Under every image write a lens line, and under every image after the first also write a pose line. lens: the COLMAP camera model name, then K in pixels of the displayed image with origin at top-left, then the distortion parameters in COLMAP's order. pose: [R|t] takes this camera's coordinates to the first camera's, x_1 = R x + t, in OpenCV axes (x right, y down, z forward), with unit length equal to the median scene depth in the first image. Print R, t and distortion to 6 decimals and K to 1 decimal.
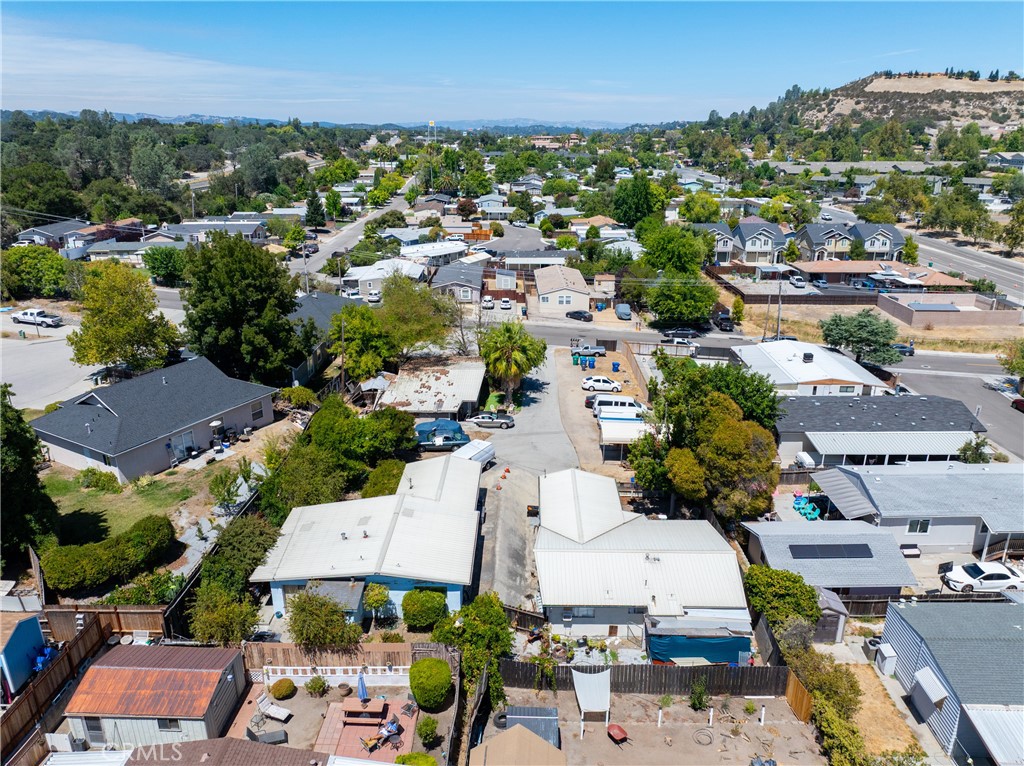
lens RADIAL K [[720.7, 0, 512.0], [0, 720.7, 383.0], [0, 0, 1]] dist [-0.038014, 0.002365]
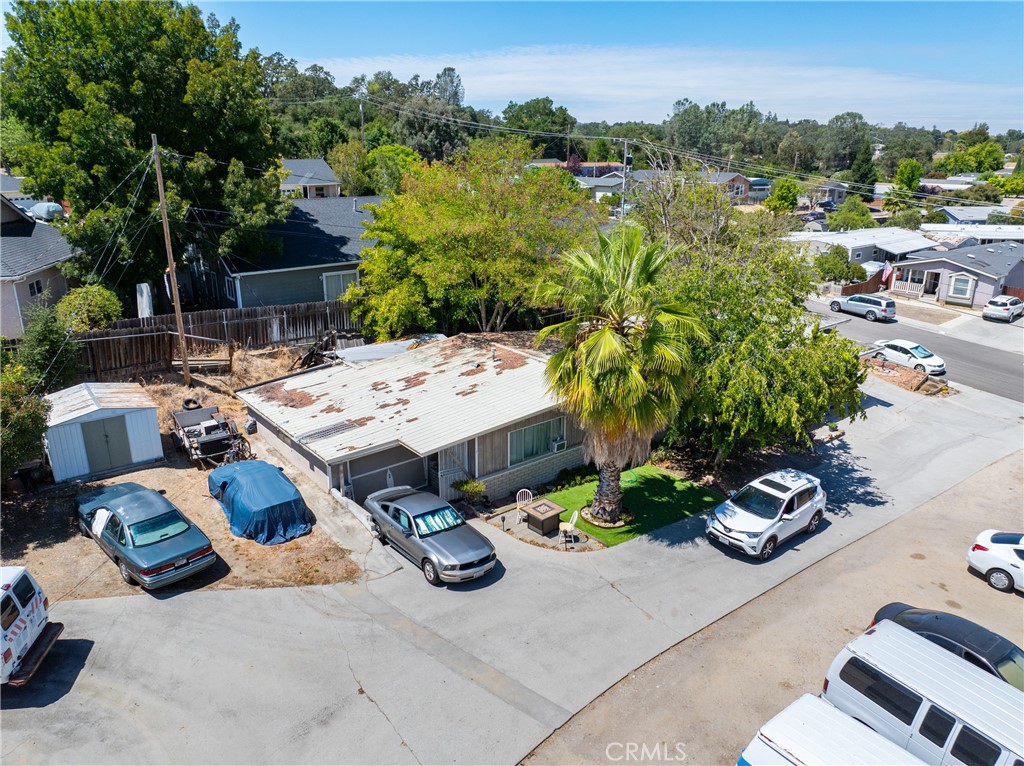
lens RADIAL K [[720.7, 0, 512.0], [0, 720.7, 383.0], [0, 0, 1]] dist [-0.038014, 0.002365]
pose [[0.646231, 0.238303, -0.724981, 0.188032], [-0.257997, 0.962281, 0.086331, -0.040183], [0.718209, 0.131253, 0.683337, 0.819604]]
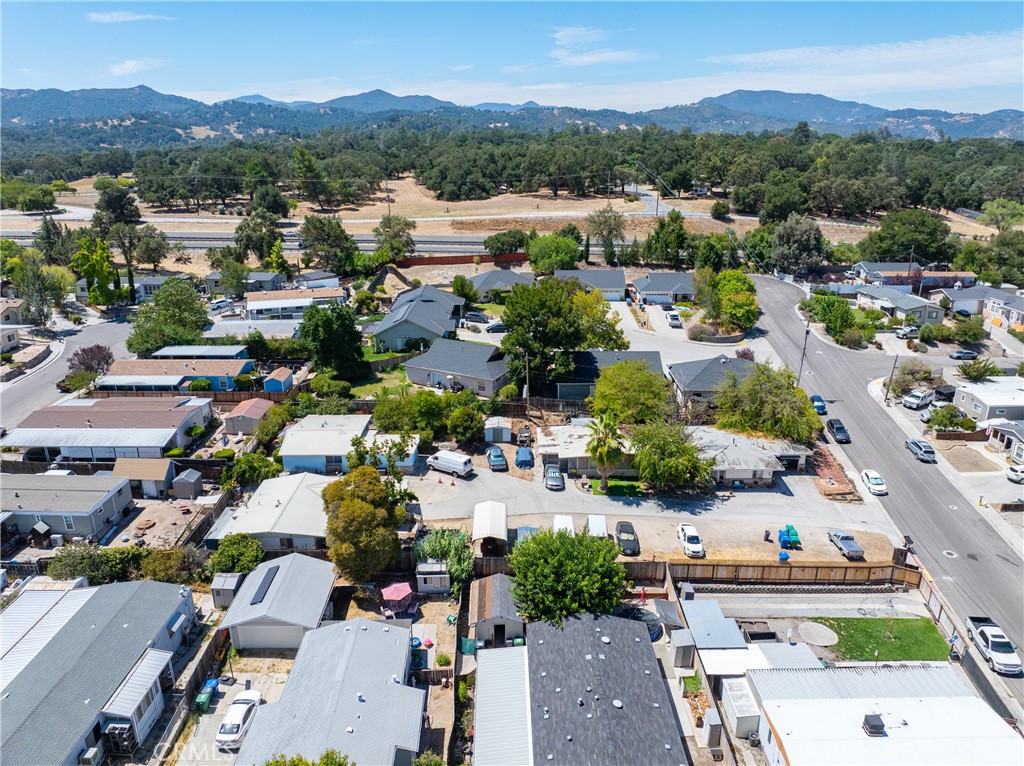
lens RADIAL K [[720.7, 0, 512.0], [0, 720.7, 383.0], [0, 0, 1]] dist [-0.038014, 0.002365]
pose [[0.019946, 0.325248, -0.945419, 1.024303], [-0.331037, 0.894418, 0.300718, -0.414206], [0.943407, 0.306970, 0.125509, 0.746186]]
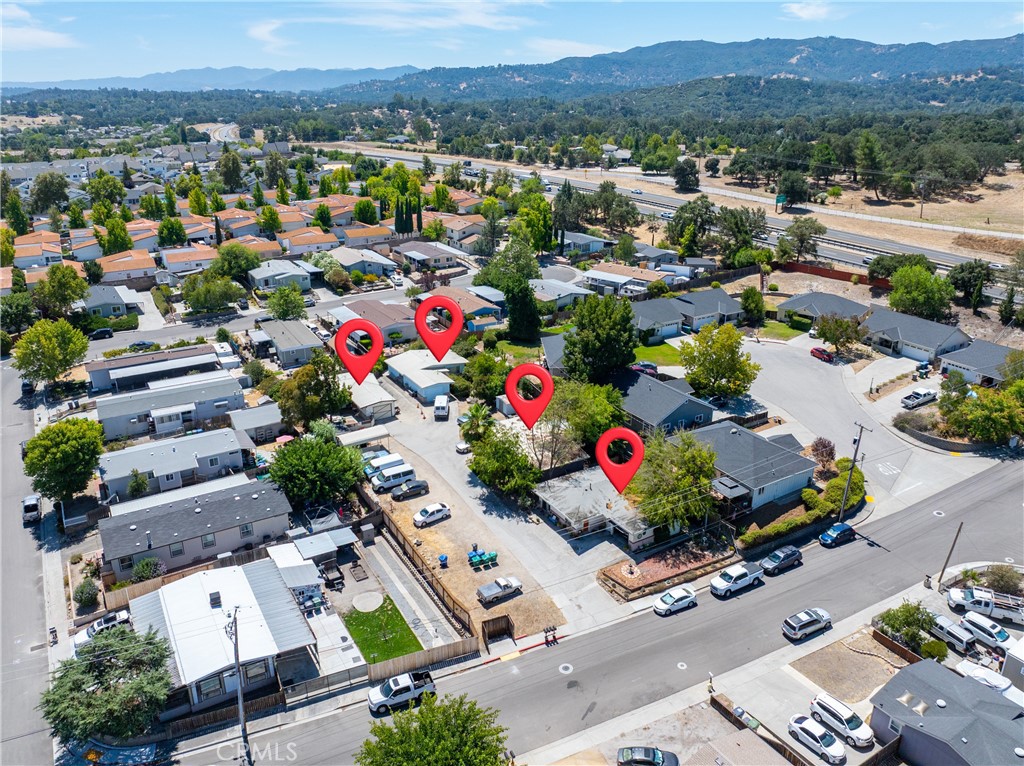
lens RADIAL K [[720.7, 0, 512.0], [0, 720.7, 383.0], [0, 0, 1]] dist [-0.038014, 0.002365]
pose [[-0.851200, 0.208134, -0.481808, 0.570924], [-0.157306, 0.774630, 0.612538, -0.937714], [0.500713, 0.597184, -0.626624, 1.874437]]
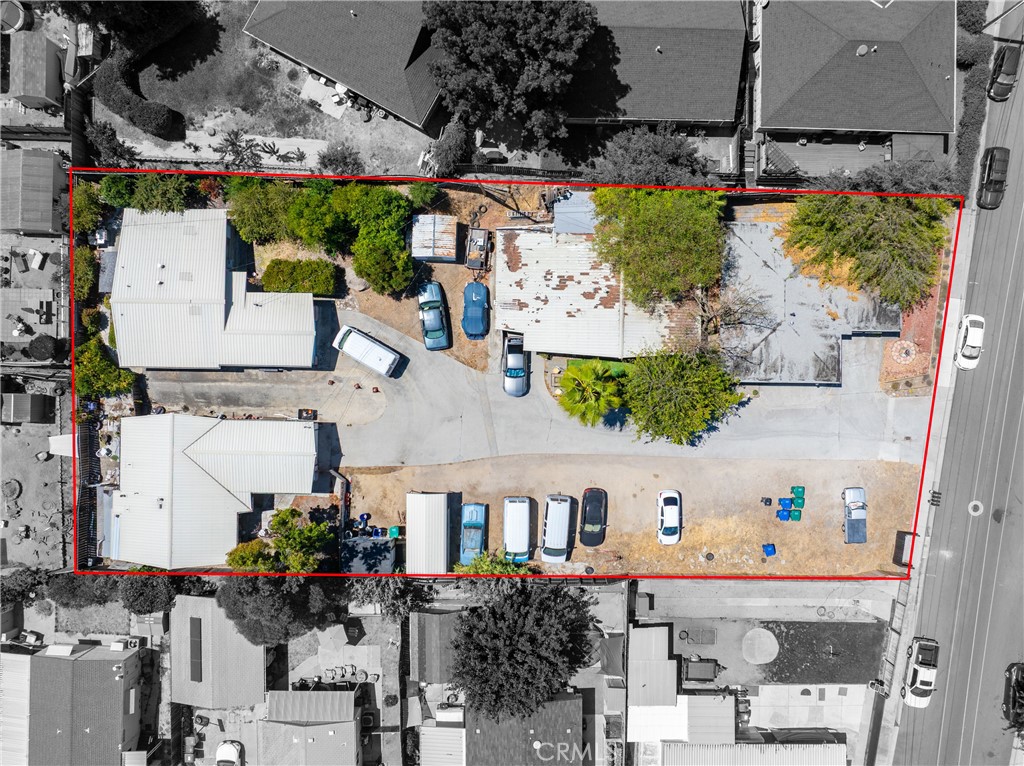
lens RADIAL K [[720.7, 0, 512.0], [0, 720.7, 383.0], [0, 0, 1]] dist [-0.038014, 0.002365]
pose [[0.004630, 0.999928, -0.011071, -0.004430], [-0.321266, 0.011972, 0.946913, -0.737383], [0.946978, -0.000827, 0.321299, 0.731763]]
